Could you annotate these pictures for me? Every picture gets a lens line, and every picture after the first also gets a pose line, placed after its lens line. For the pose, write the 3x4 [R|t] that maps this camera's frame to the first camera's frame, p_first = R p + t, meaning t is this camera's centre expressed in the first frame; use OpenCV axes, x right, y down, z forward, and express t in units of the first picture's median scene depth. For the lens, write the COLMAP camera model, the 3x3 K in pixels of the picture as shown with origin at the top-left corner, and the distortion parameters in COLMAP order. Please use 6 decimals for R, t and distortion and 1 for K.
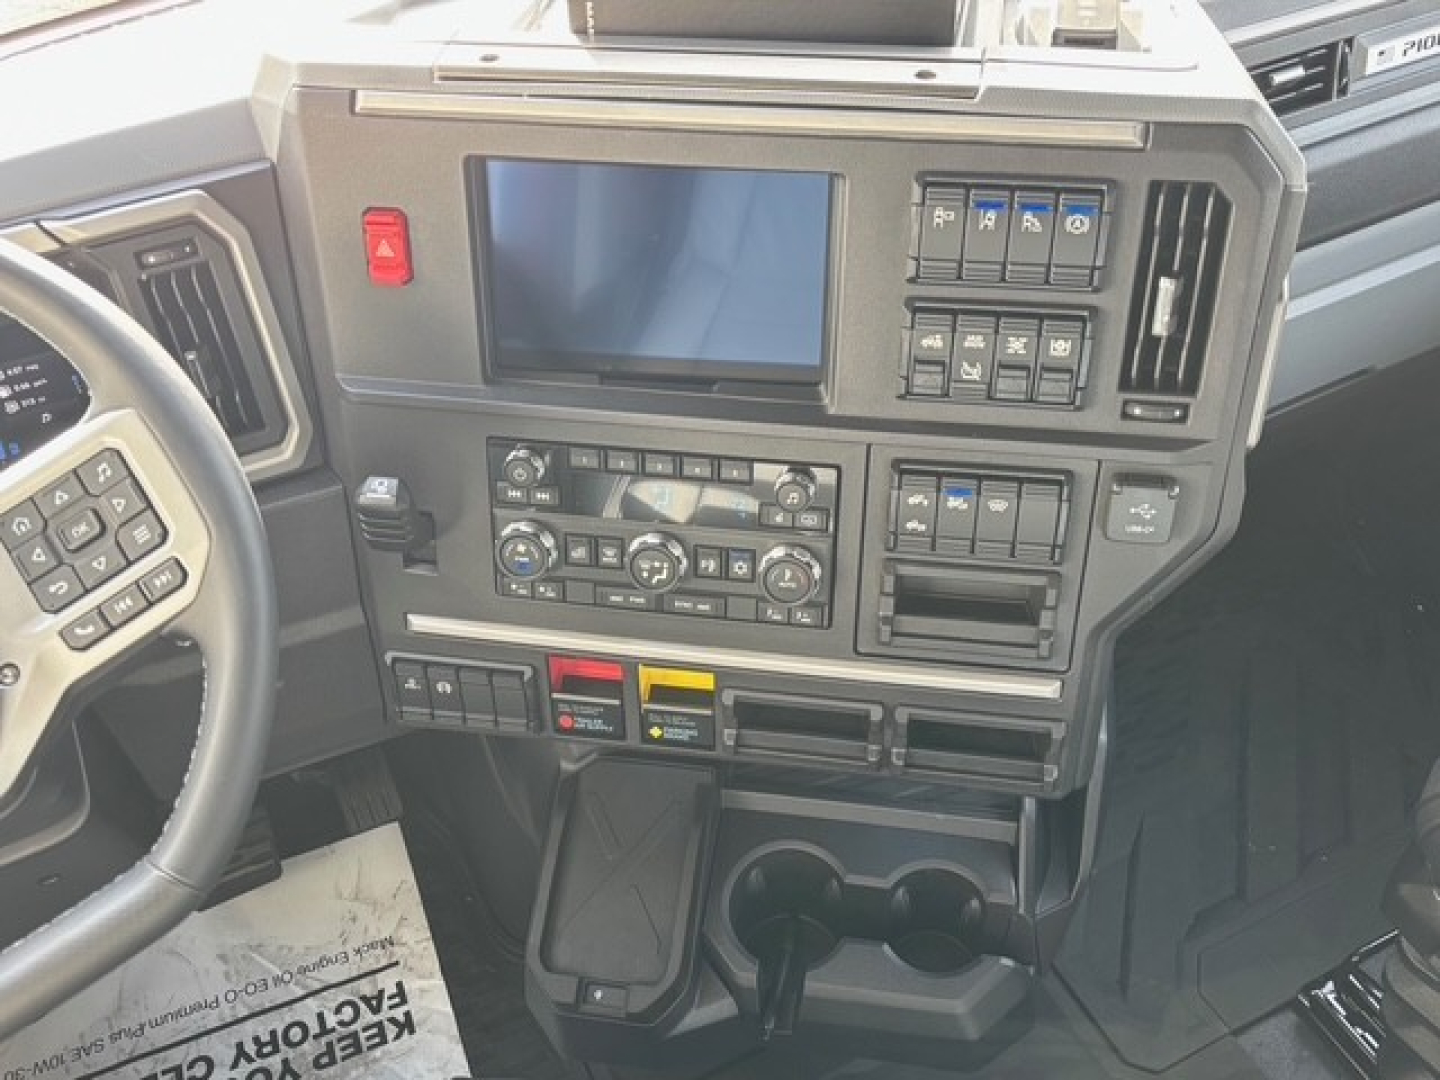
lens RADIAL K [[1356.3, 0, 720.0], [0, 1356.3, 540.0], [0, 0, 1]] dist [0.002974, 0.001339]
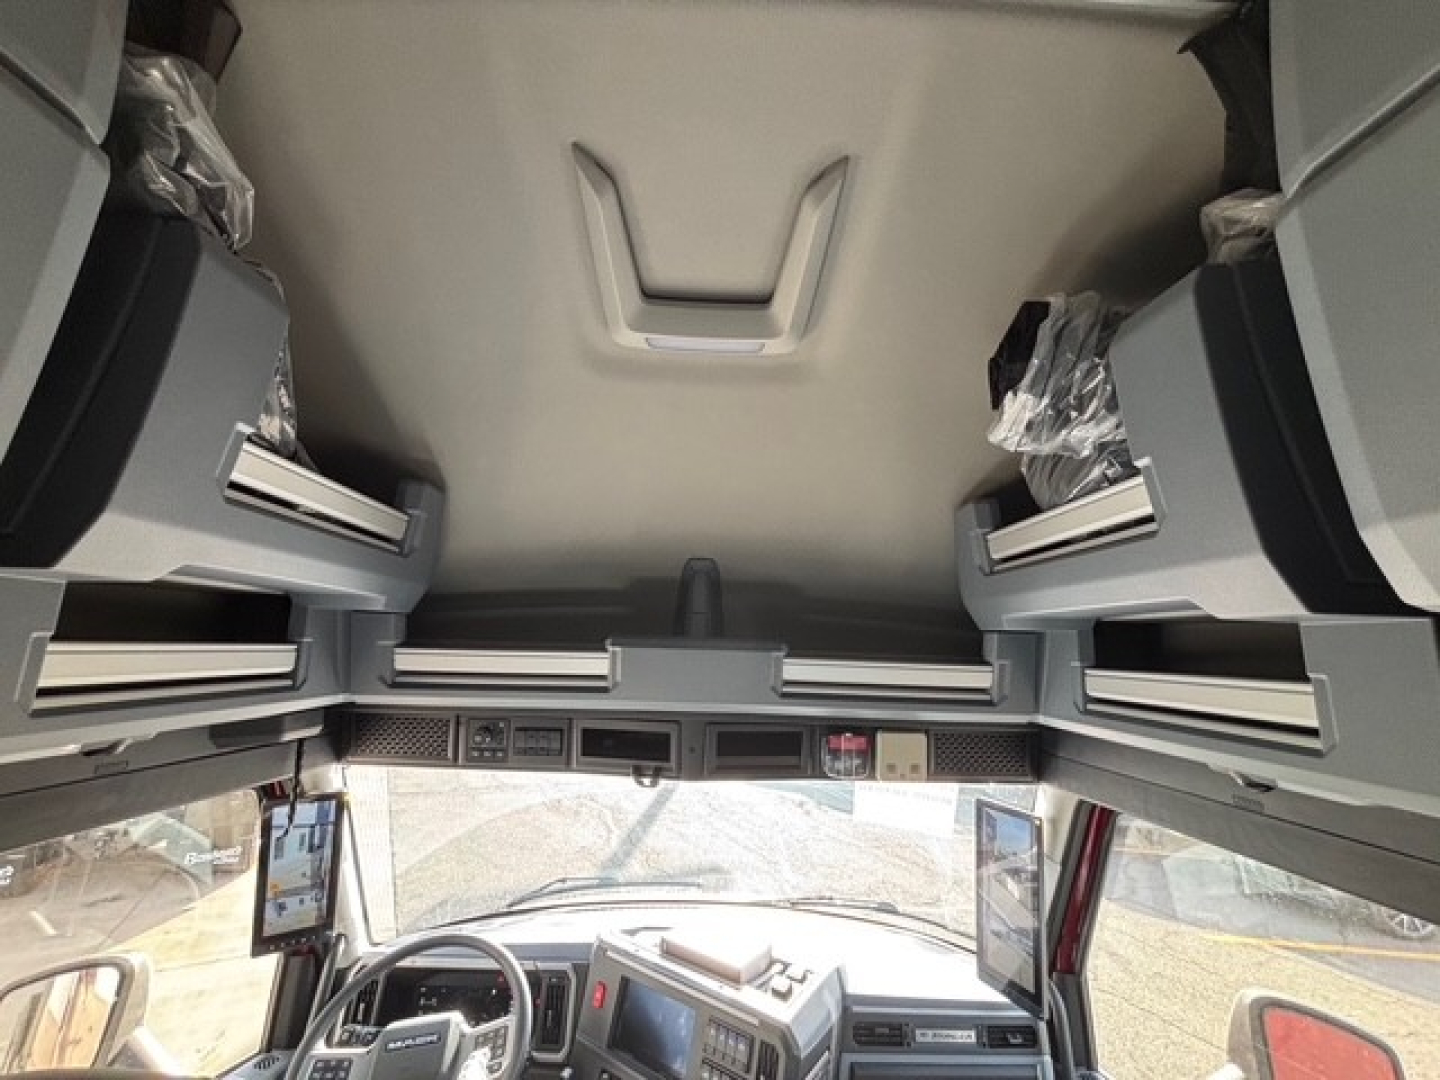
lens RADIAL K [[573.0, 0, 720.0], [0, 573.0, 540.0], [0, 0, 1]] dist [0.001756, 0.000186]
pose [[0.908223, -0.001349, -0.418485, 0.817100], [-0.337886, 0.587640, -0.735196, 0.120830], [0.246910, 0.809122, 0.533252, -0.928225]]
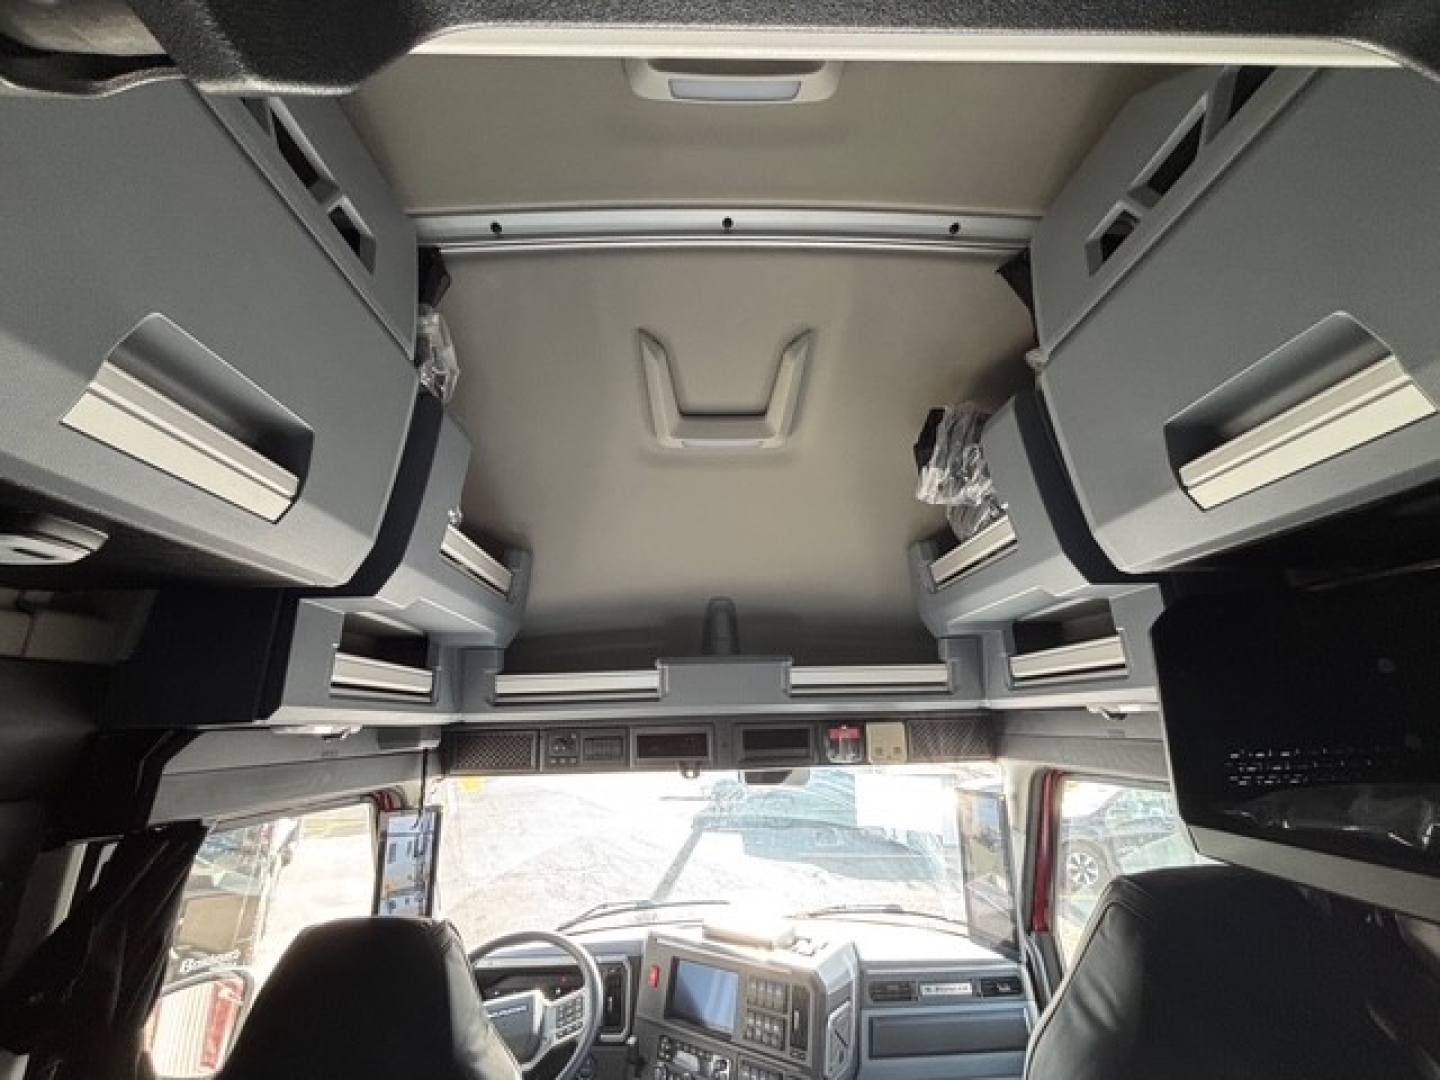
lens RADIAL K [[573.0, 0, 720.0], [0, 573.0, 540.0], [0, 0, 1]] dist [0.001756, 0.000186]
pose [[0.913181, -0.100168, -0.395054, 0.941665], [-0.293610, 0.510575, -0.808150, 0.577524], [0.282655, 0.853979, 0.436837, -1.142549]]
